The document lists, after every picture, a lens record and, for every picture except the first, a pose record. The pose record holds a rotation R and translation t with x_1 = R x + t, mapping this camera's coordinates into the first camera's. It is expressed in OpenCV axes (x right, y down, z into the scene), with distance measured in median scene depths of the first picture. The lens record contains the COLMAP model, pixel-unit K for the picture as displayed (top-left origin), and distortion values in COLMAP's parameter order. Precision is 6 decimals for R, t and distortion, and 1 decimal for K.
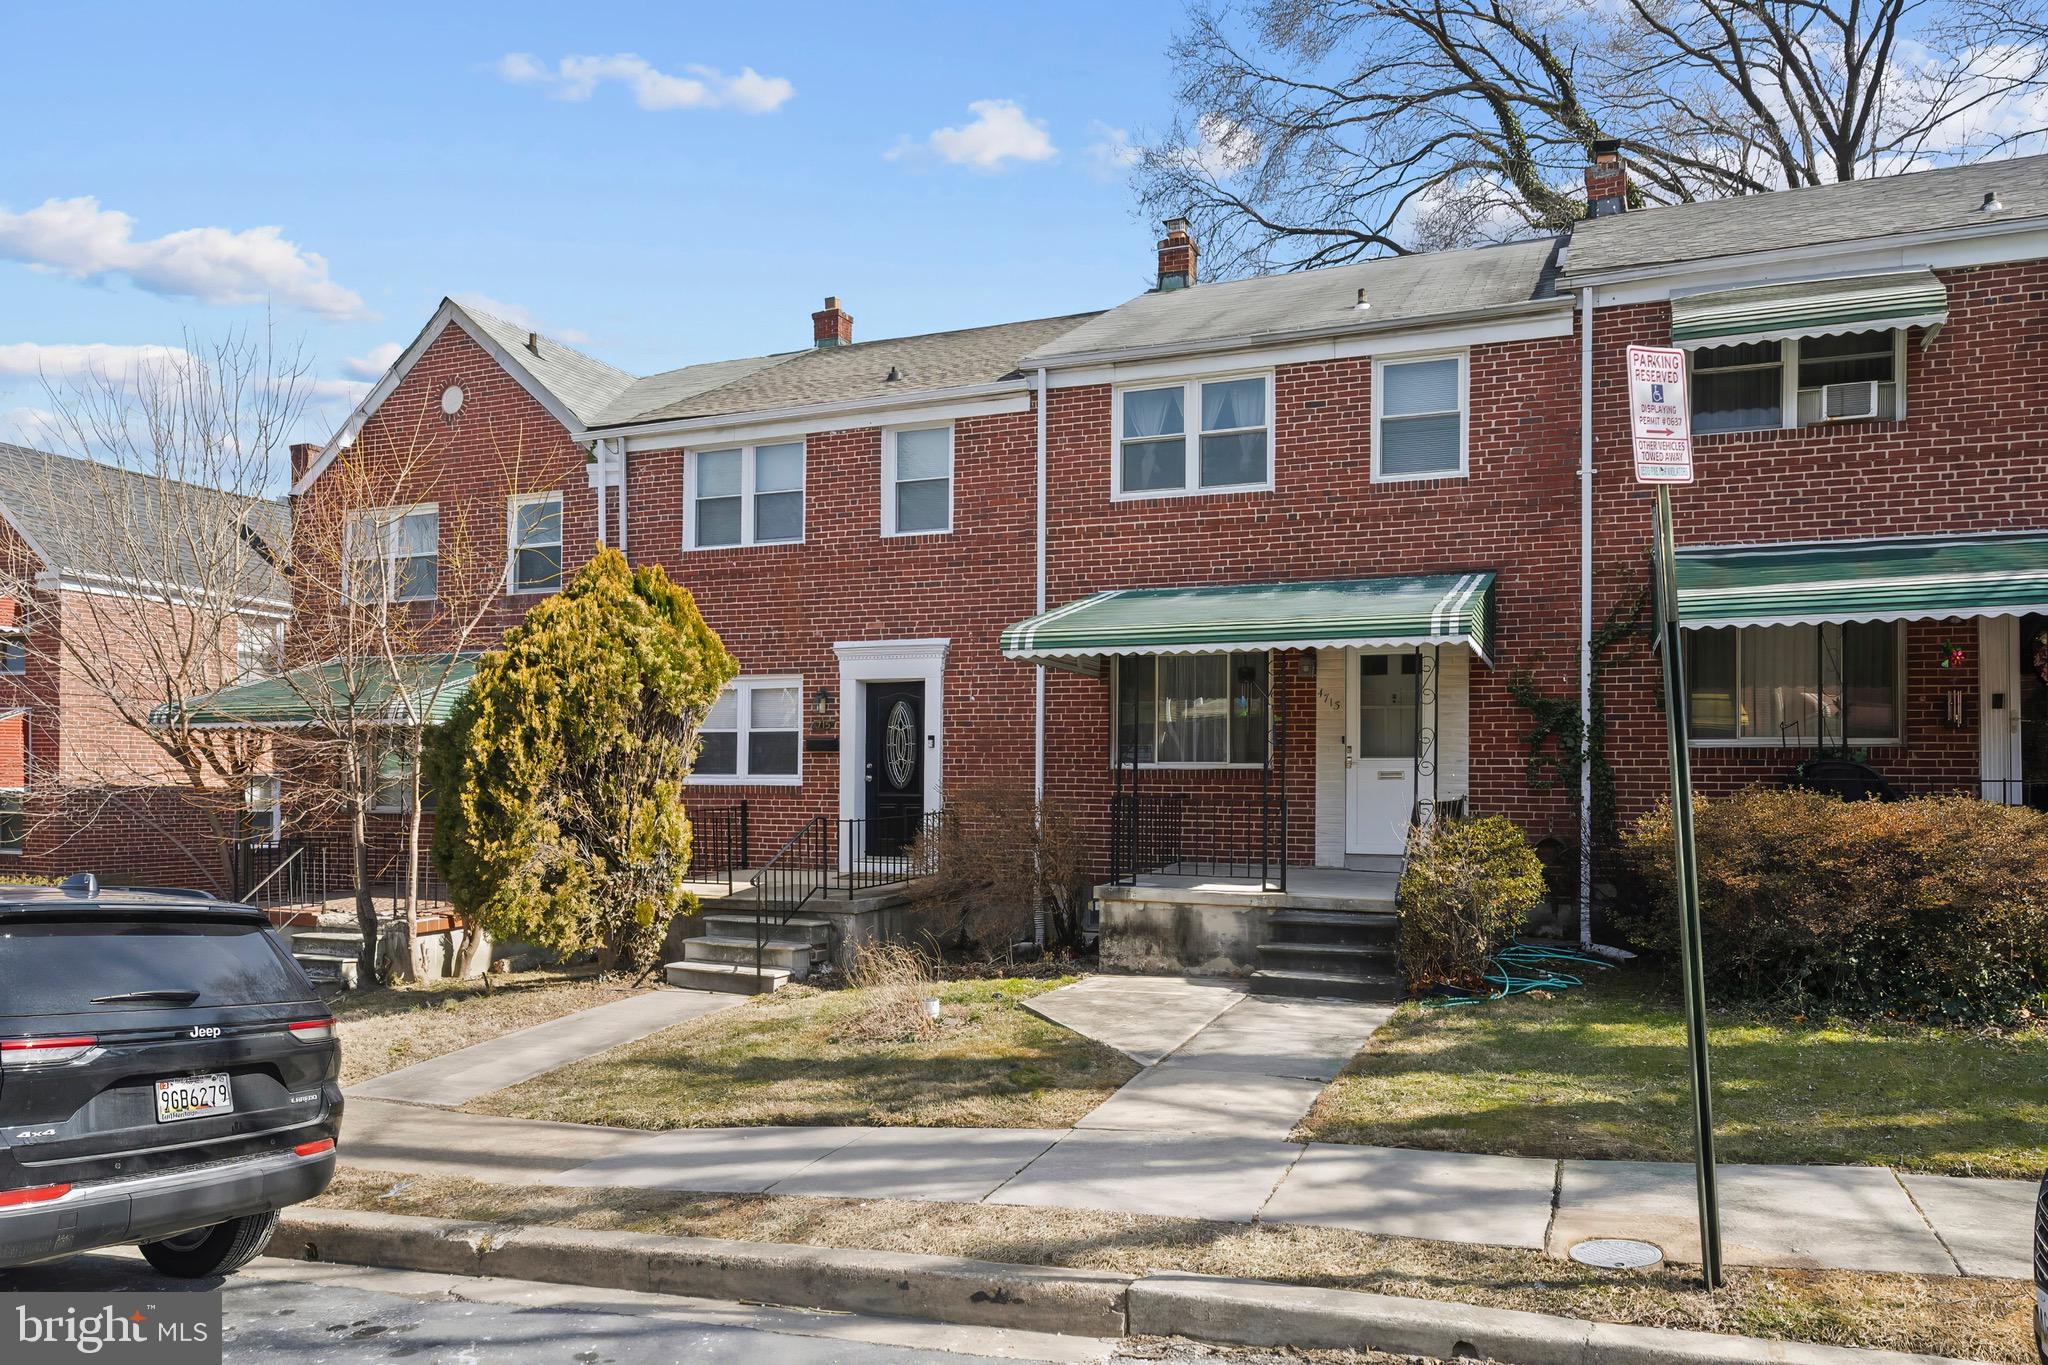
lens RADIAL K [[1402.1, 0, 1024.0], [0, 1402.1, 672.5], [0, 0, 1]] dist [0.002436, 0.003197]
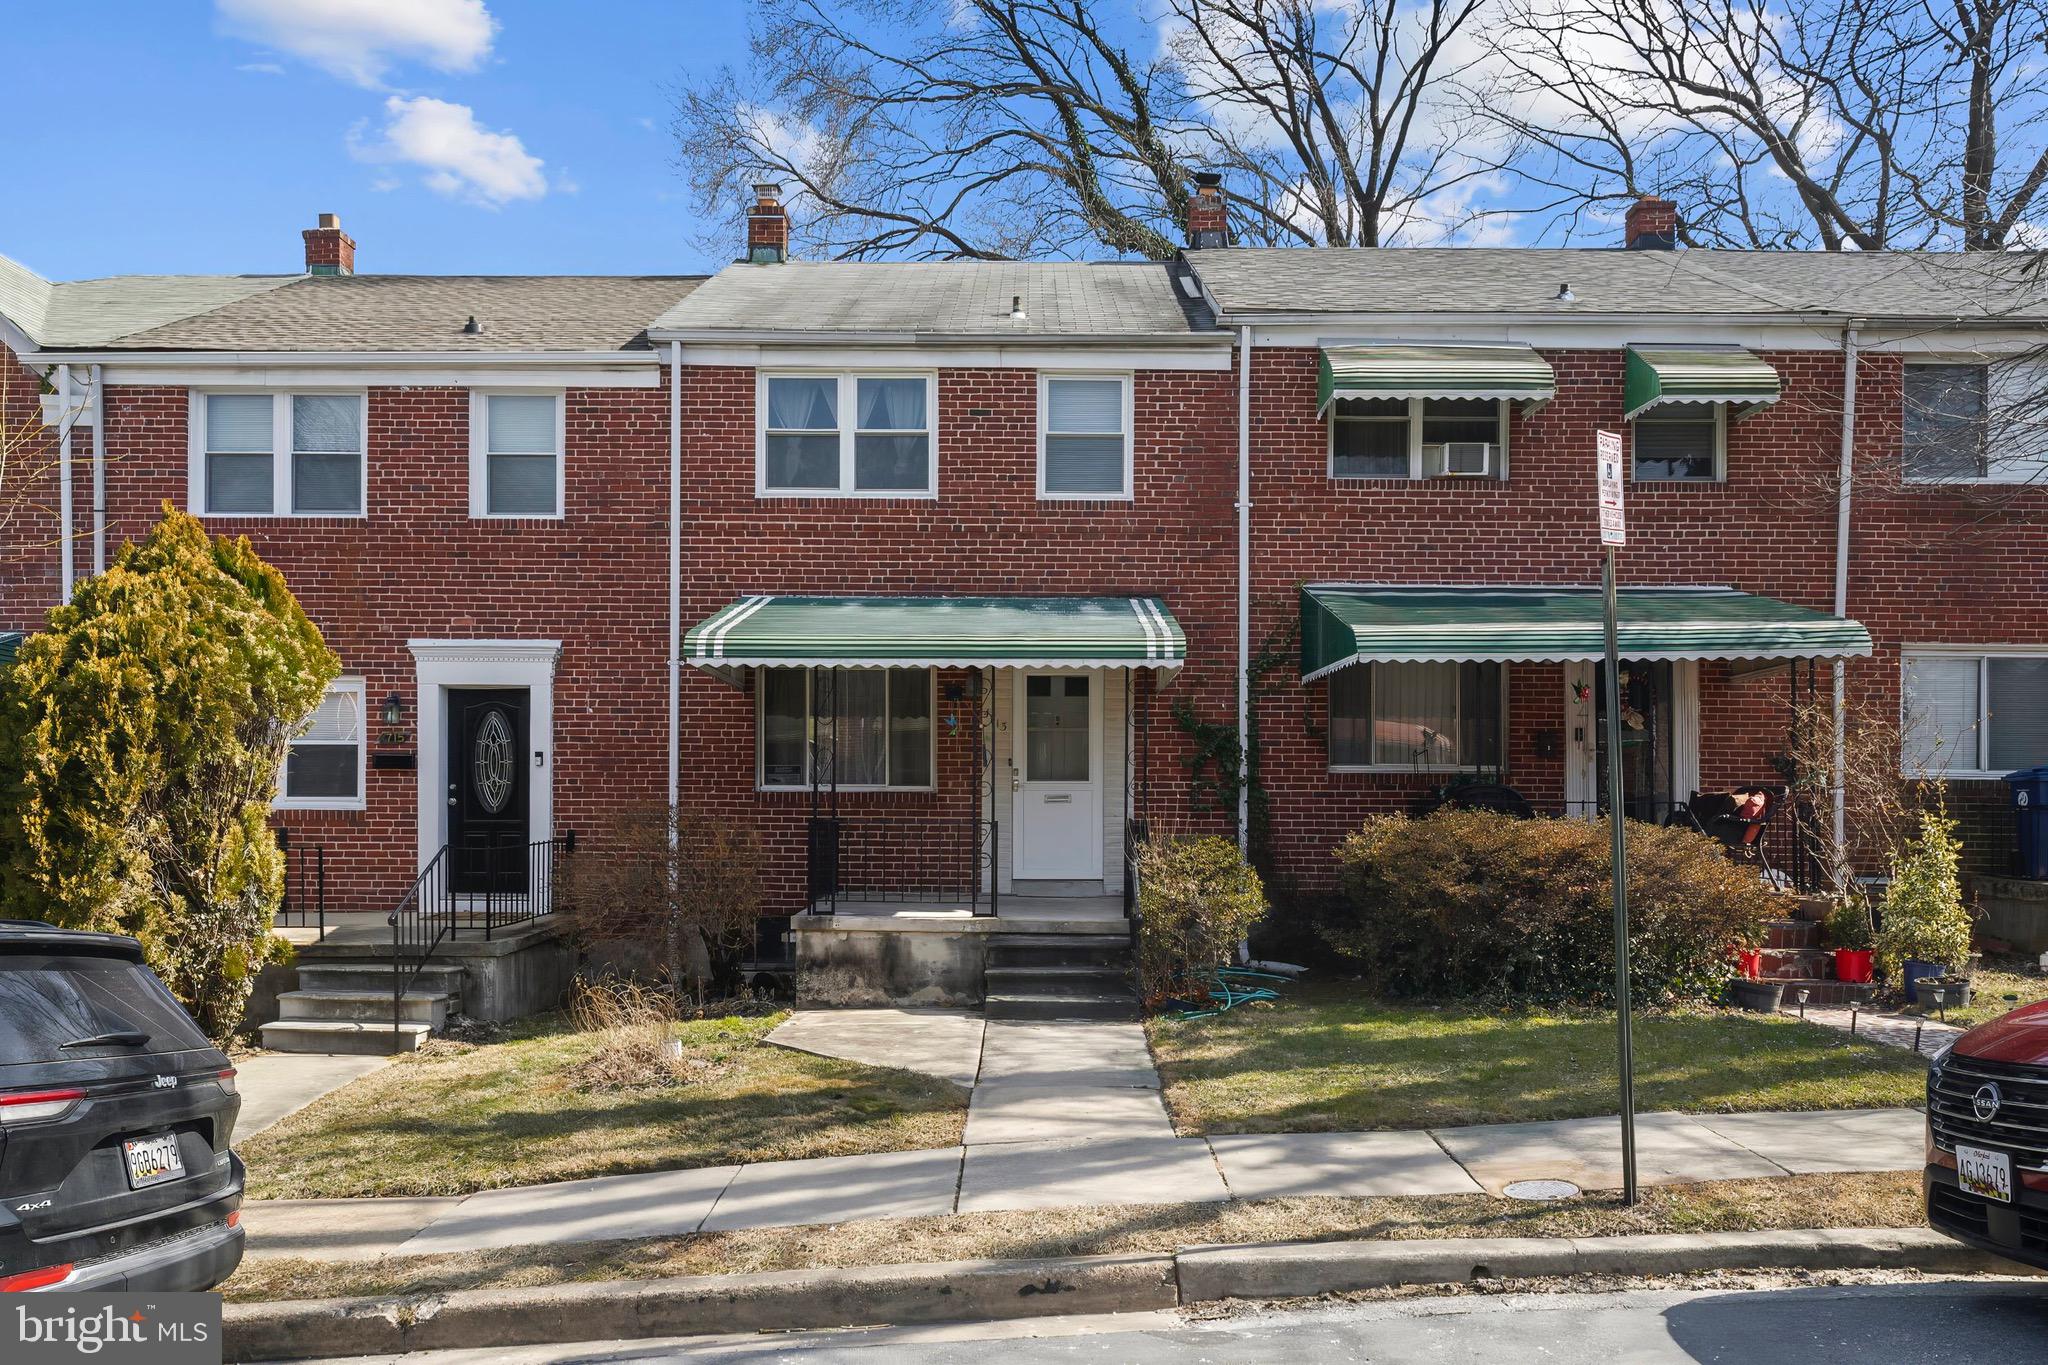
lens RADIAL K [[1604.8, 0, 1024.2], [0, 1604.8, 690.7], [0, 0, 1]] dist [0.009184, -0.006203]
pose [[0.926162, 0.029189, 0.375995, -0.203563], [-0.029047, 0.999560, -0.006046, 0.005577], [-0.376006, -0.005322, 0.926602, -0.036072]]
